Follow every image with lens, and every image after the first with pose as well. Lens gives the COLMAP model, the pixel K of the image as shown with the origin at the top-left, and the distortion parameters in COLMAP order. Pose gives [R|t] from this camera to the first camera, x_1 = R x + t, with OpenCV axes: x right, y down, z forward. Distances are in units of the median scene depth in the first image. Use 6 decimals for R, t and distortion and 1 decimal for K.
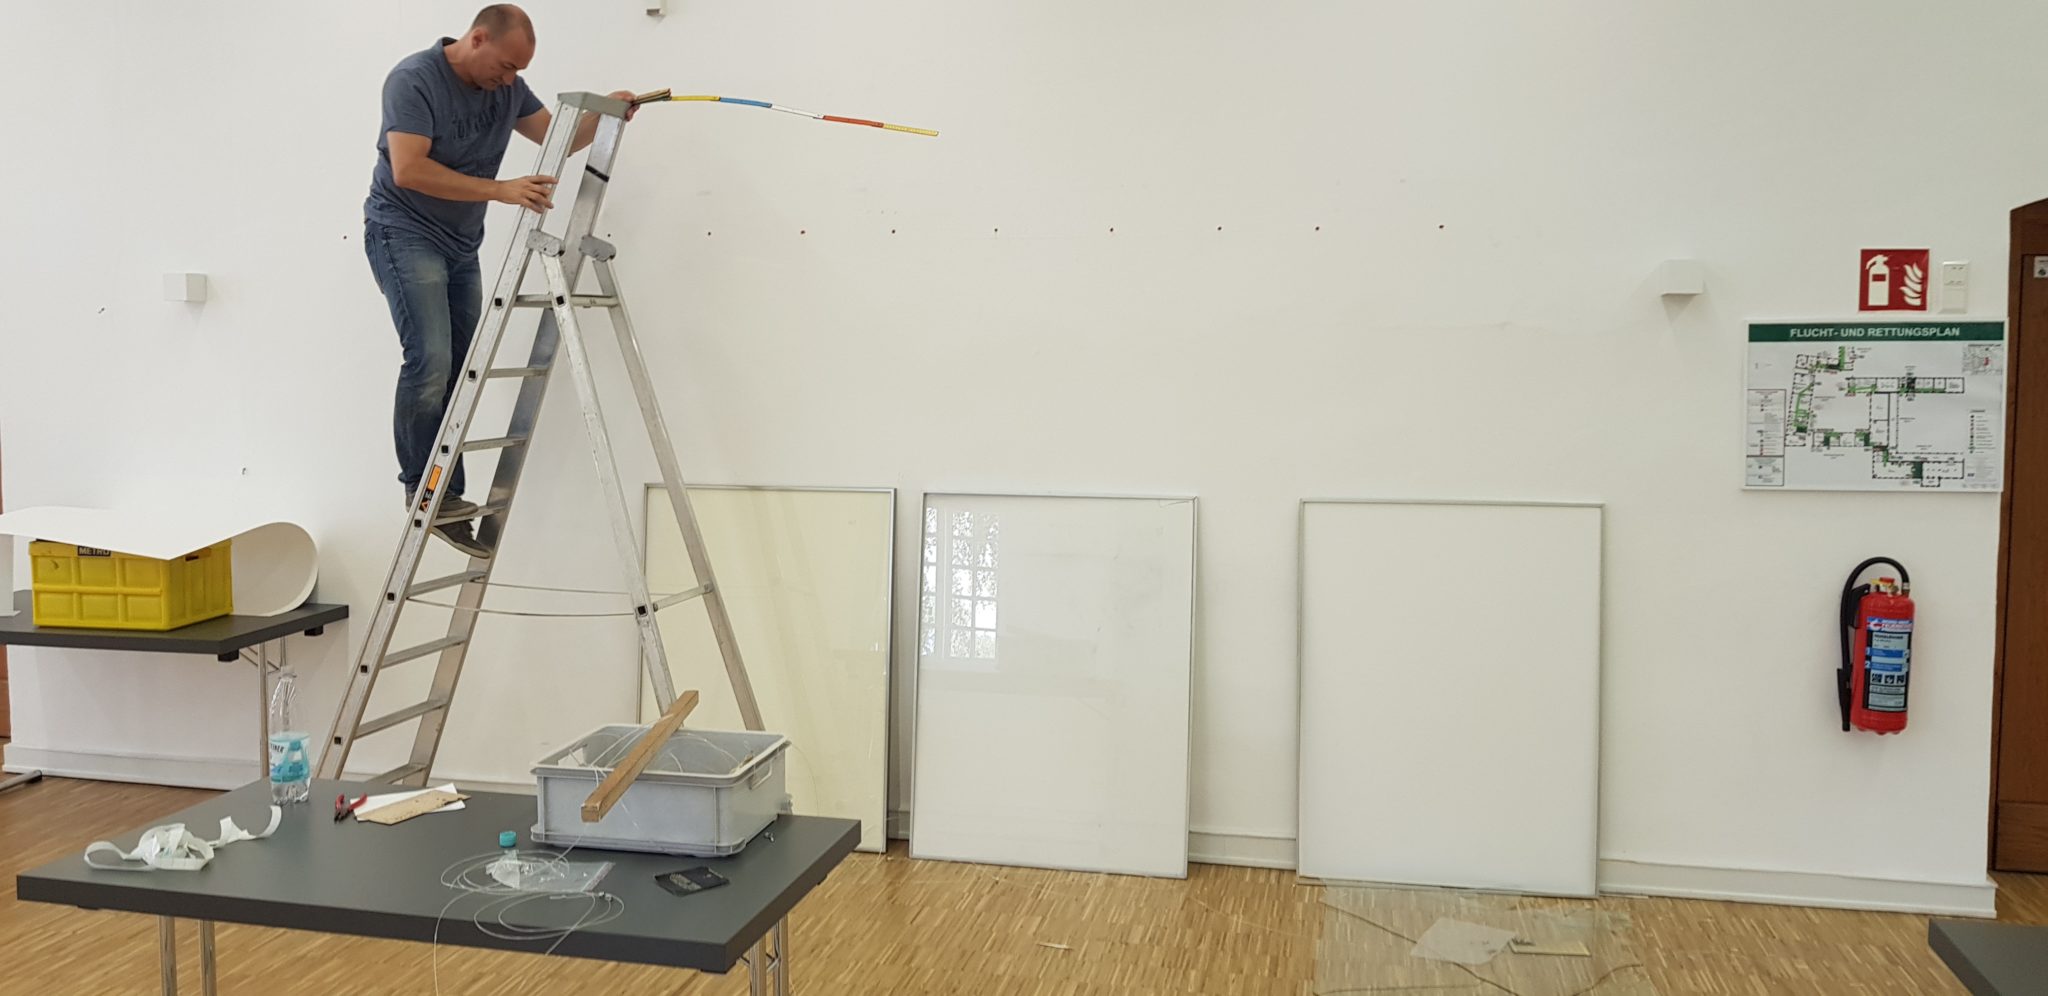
lens RADIAL K [[1715.7, 0, 1026.8], [0, 1715.7, 409.1], [0, 0, 1]] dist [-0.004591, -0.012958]
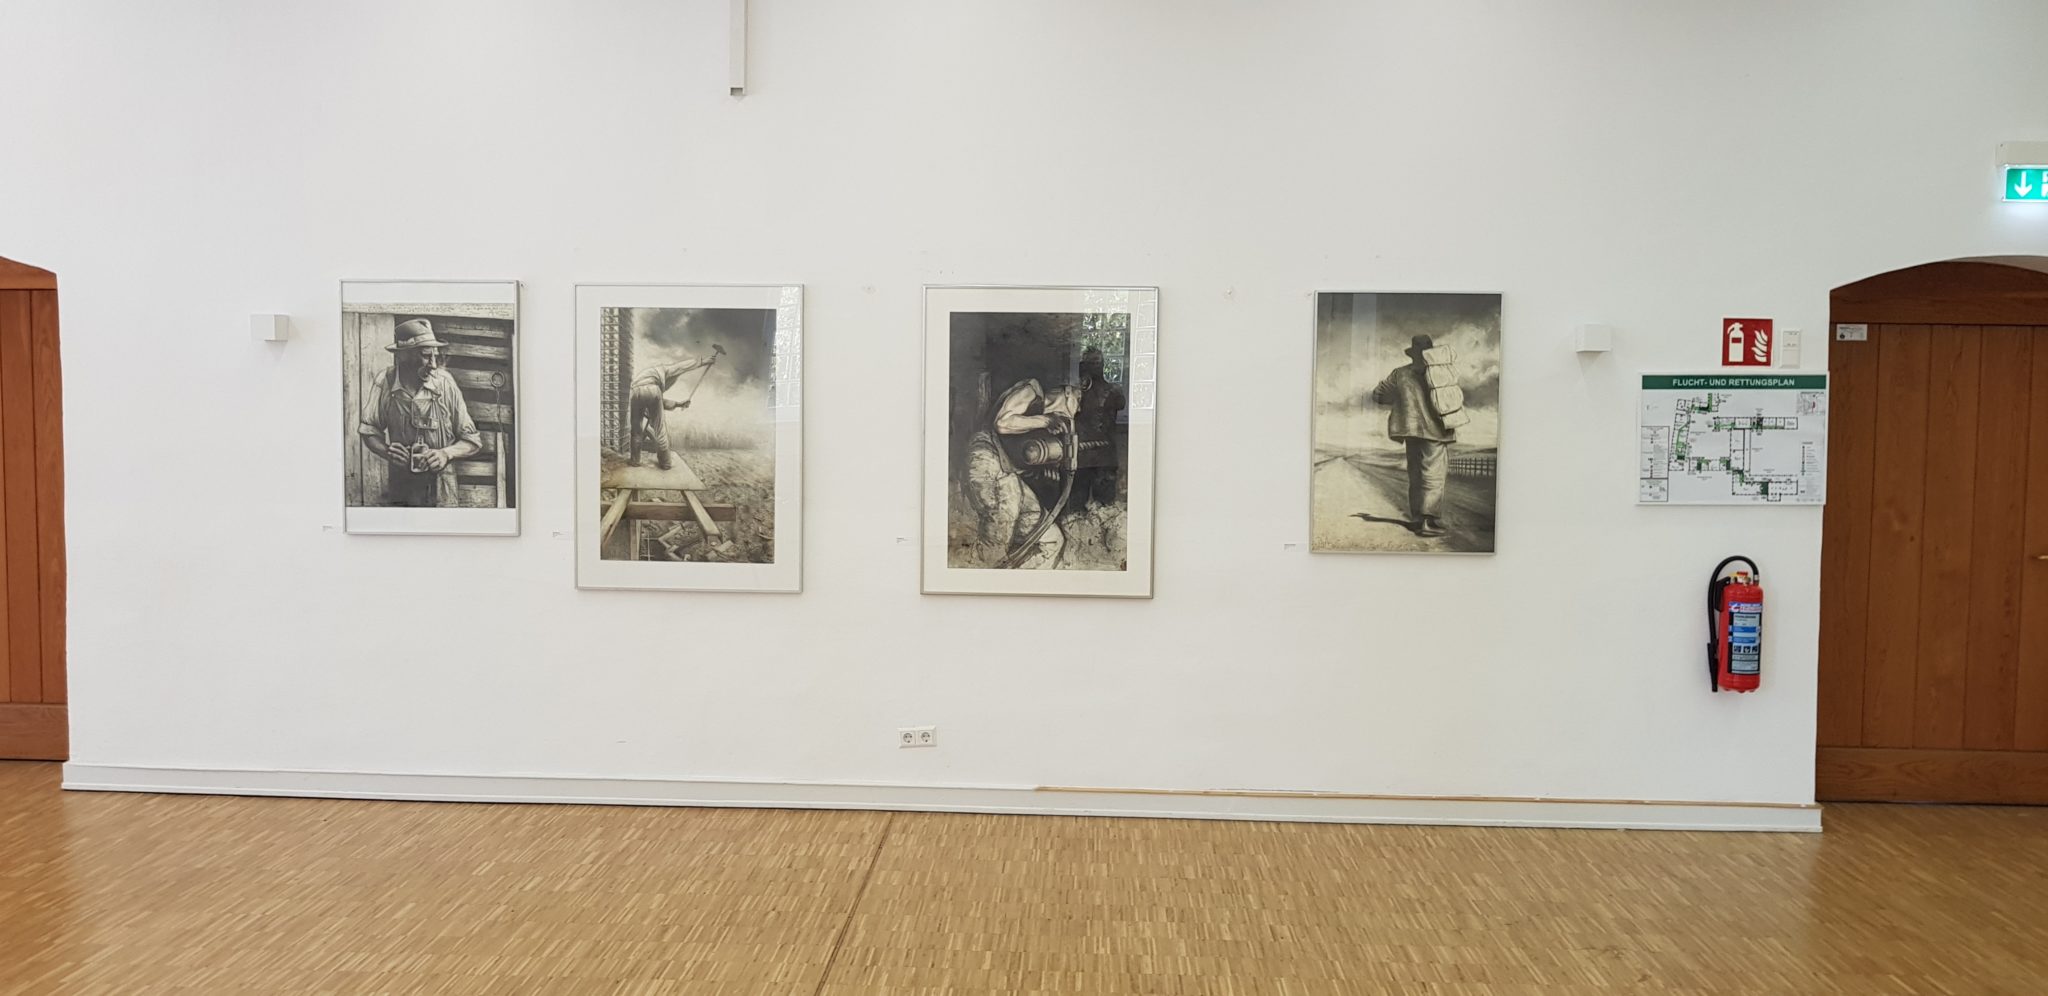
lens RADIAL K [[1715.7, 0, 1093.1], [0, 1715.7, 417.8], [0, 0, 1]] dist [-0.004591, -0.012958]
pose [[0.981051, 0.003893, 0.193709, -0.232539], [-0.000791, 0.999870, -0.016087, 0.003323], [-0.193747, 0.015629, 0.980927, -0.179663]]
